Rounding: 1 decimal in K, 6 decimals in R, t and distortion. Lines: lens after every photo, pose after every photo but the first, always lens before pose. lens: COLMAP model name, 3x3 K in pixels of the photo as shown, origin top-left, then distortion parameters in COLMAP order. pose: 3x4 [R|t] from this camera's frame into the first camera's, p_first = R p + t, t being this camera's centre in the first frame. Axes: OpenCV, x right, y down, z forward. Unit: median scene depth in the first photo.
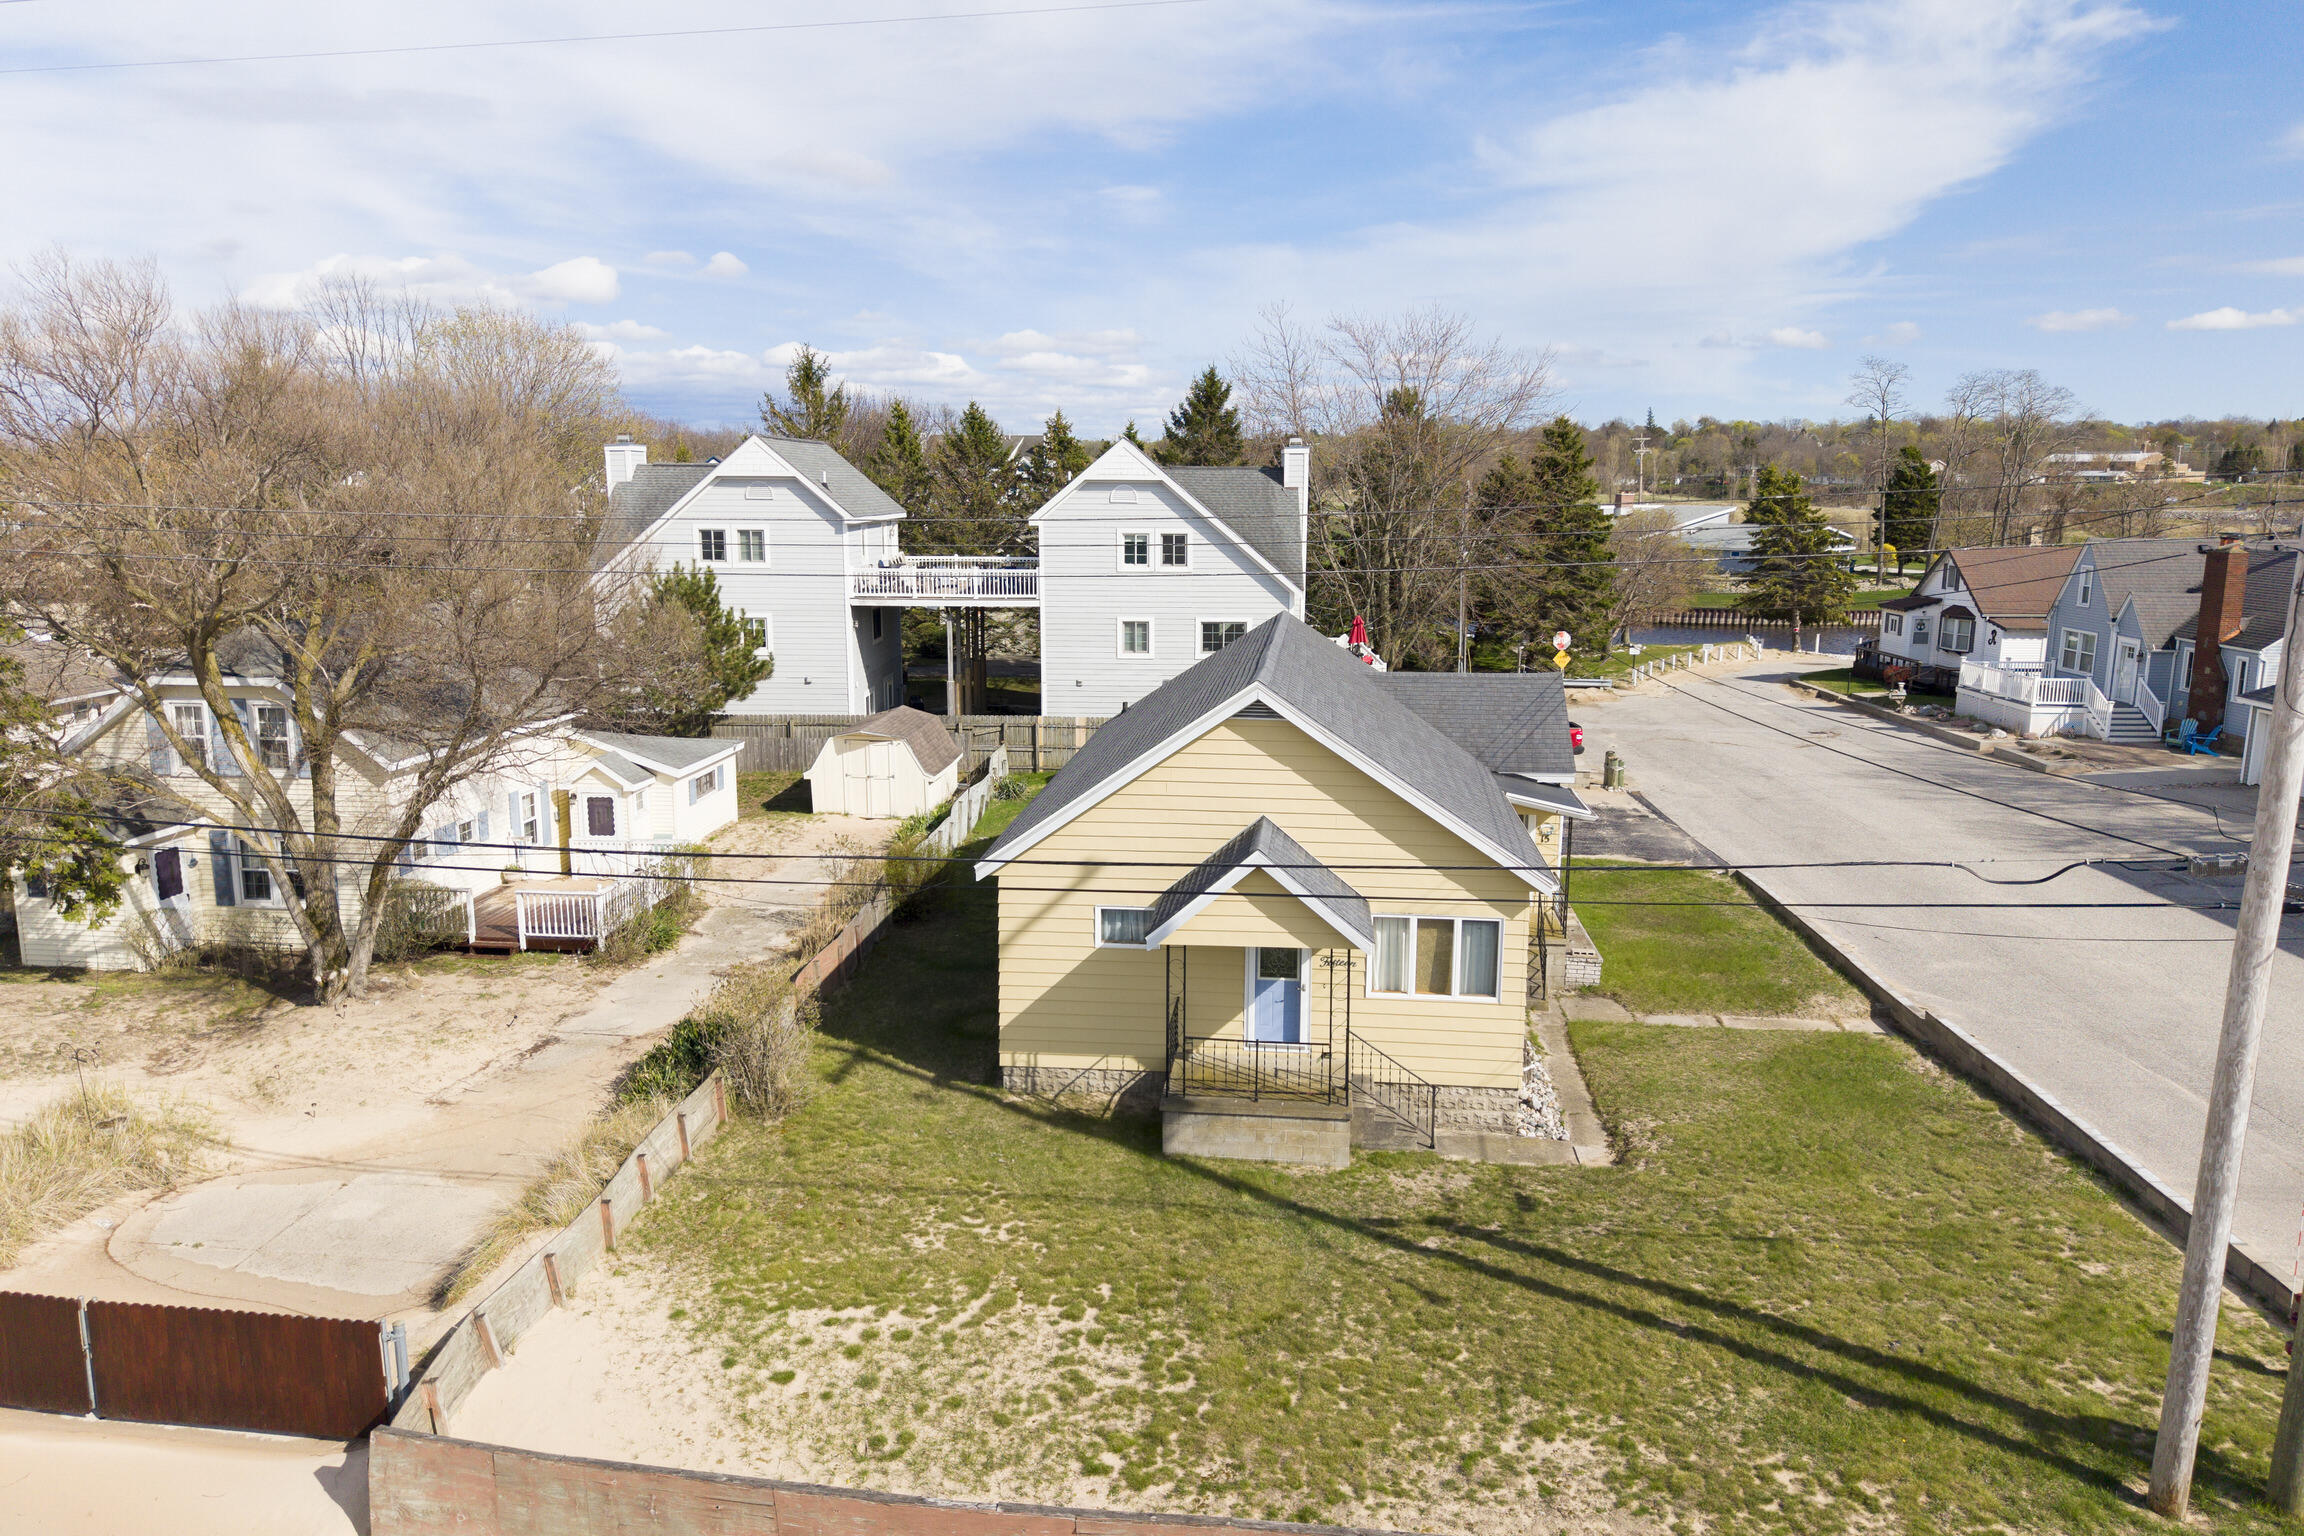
lens RADIAL K [[1539.1, 0, 1149.0], [0, 1539.1, 769.9], [0, 0, 1]] dist [0.027855, -0.031338]
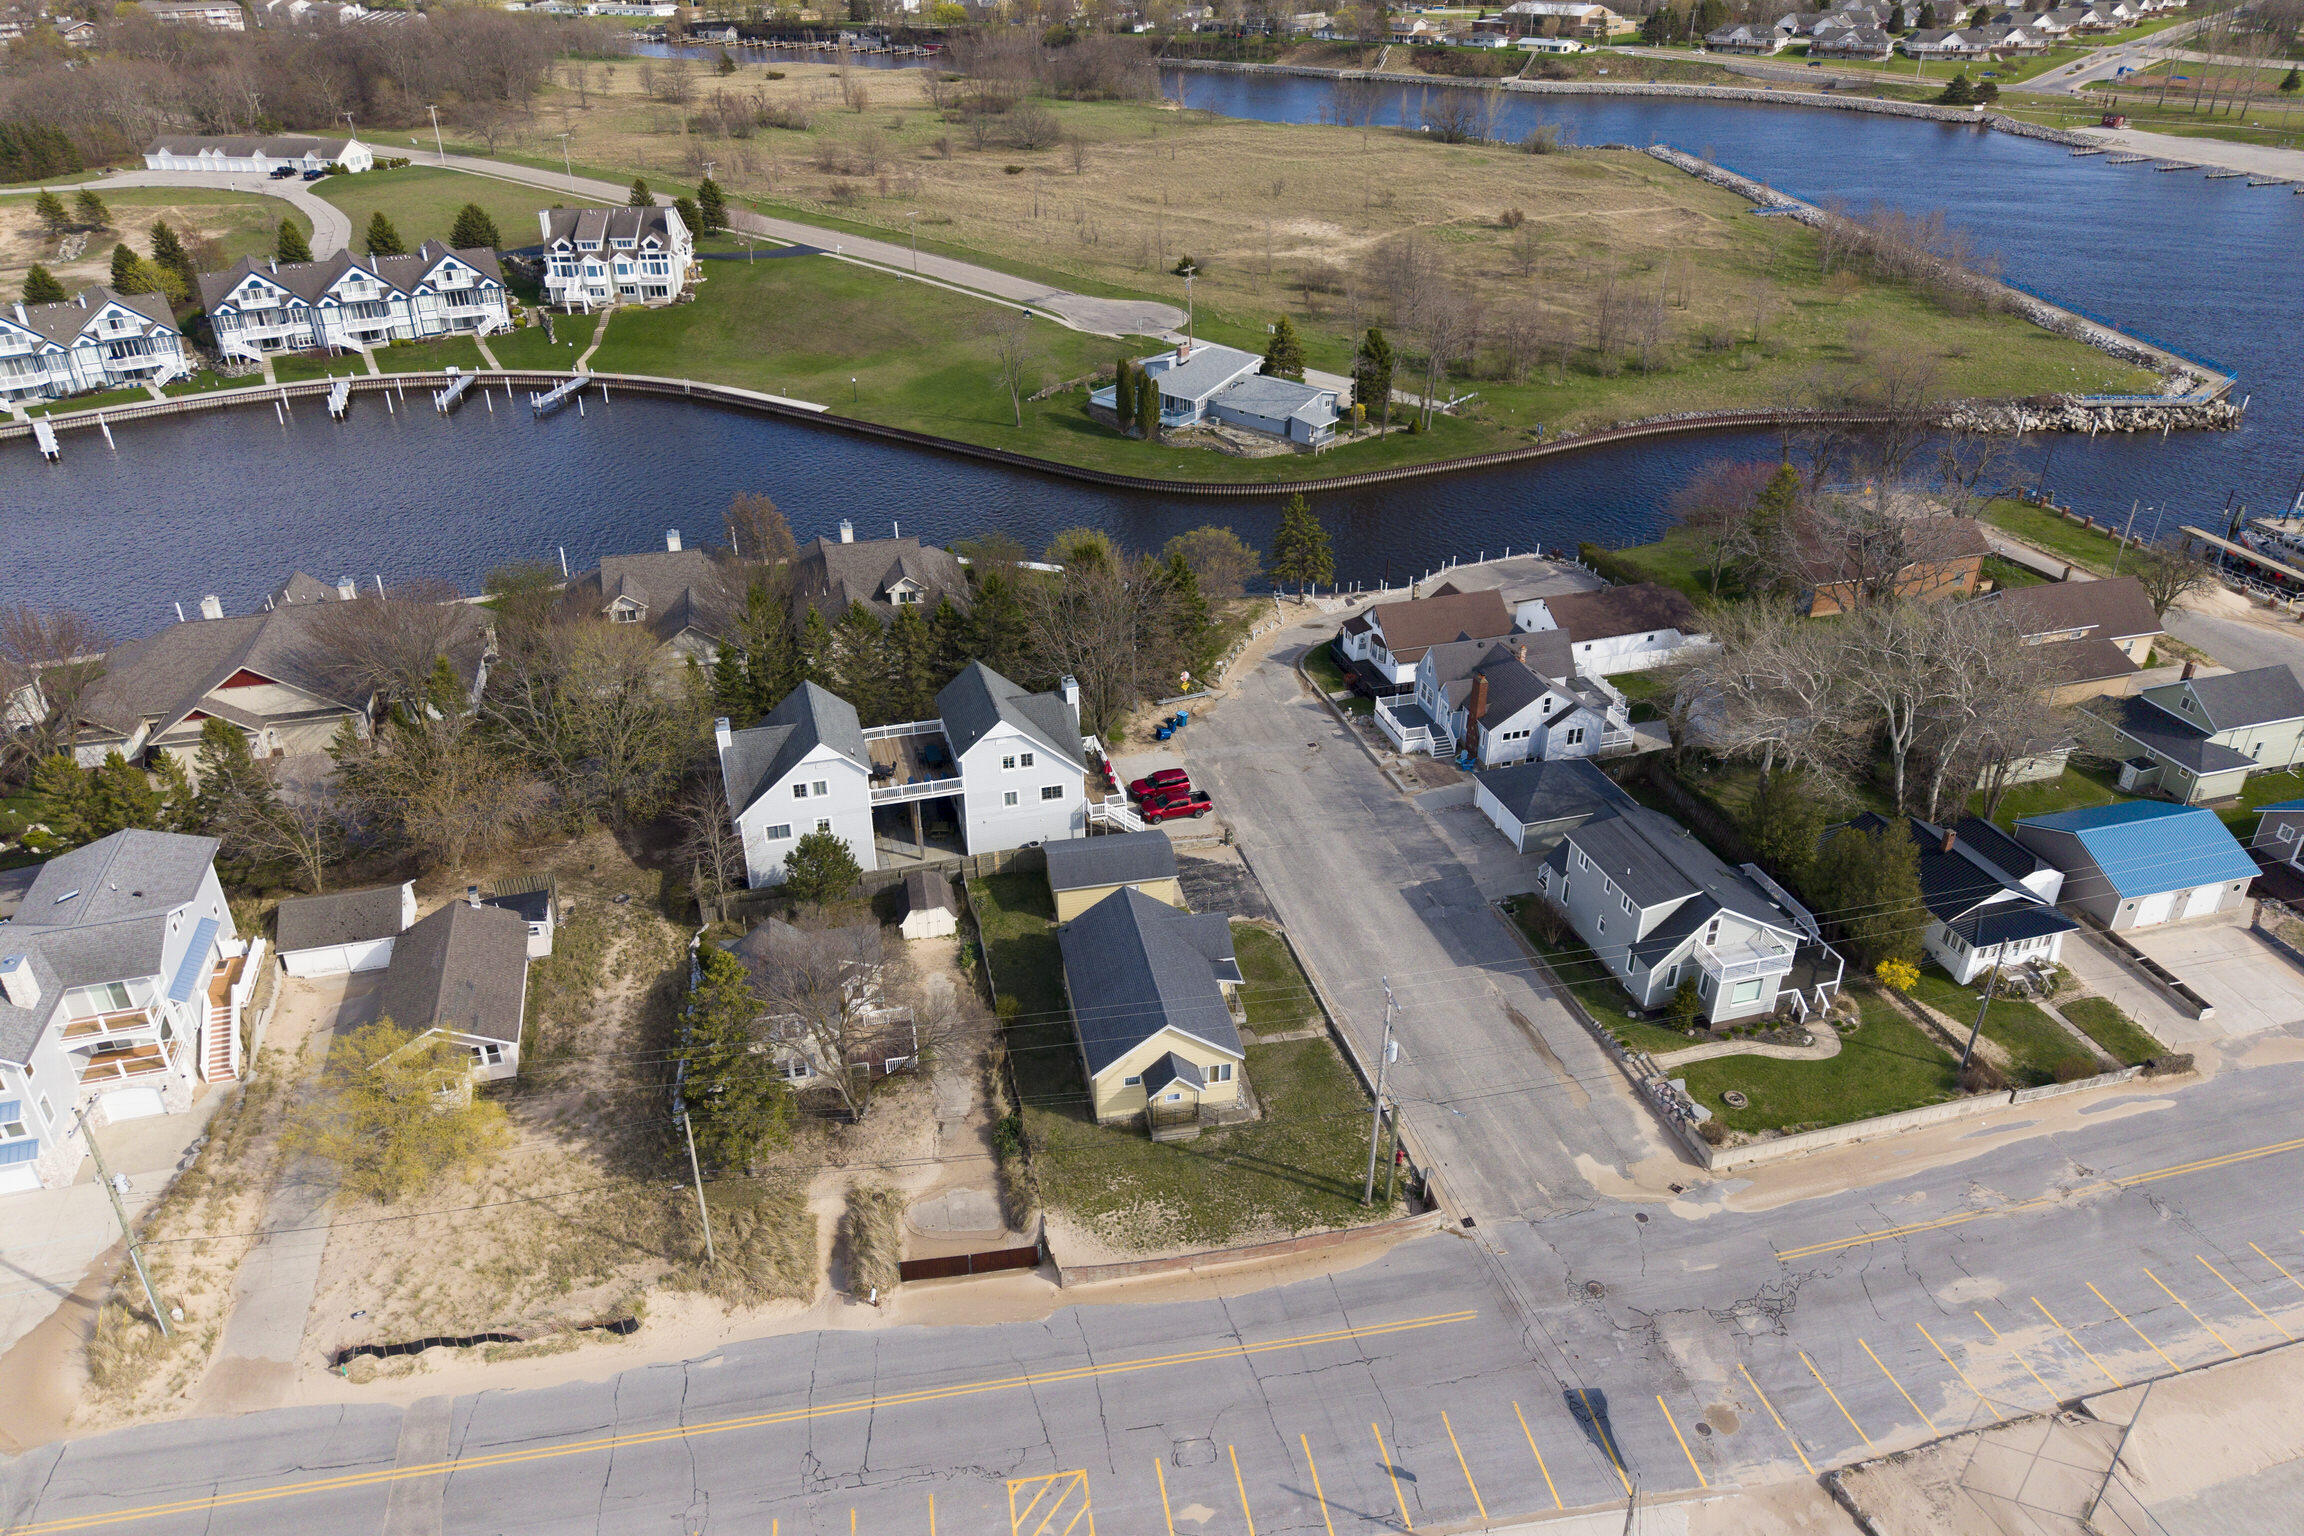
lens RADIAL K [[1539.1, 0, 1149.0], [0, 1539.1, 769.9], [0, 0, 1]] dist [0.027855, -0.031338]
pose [[0.953660, -0.149475, 0.261134, -0.809716], [0.056419, 0.941317, 0.332775, -1.783351], [-0.295551, -0.302621, 0.906129, -2.056977]]
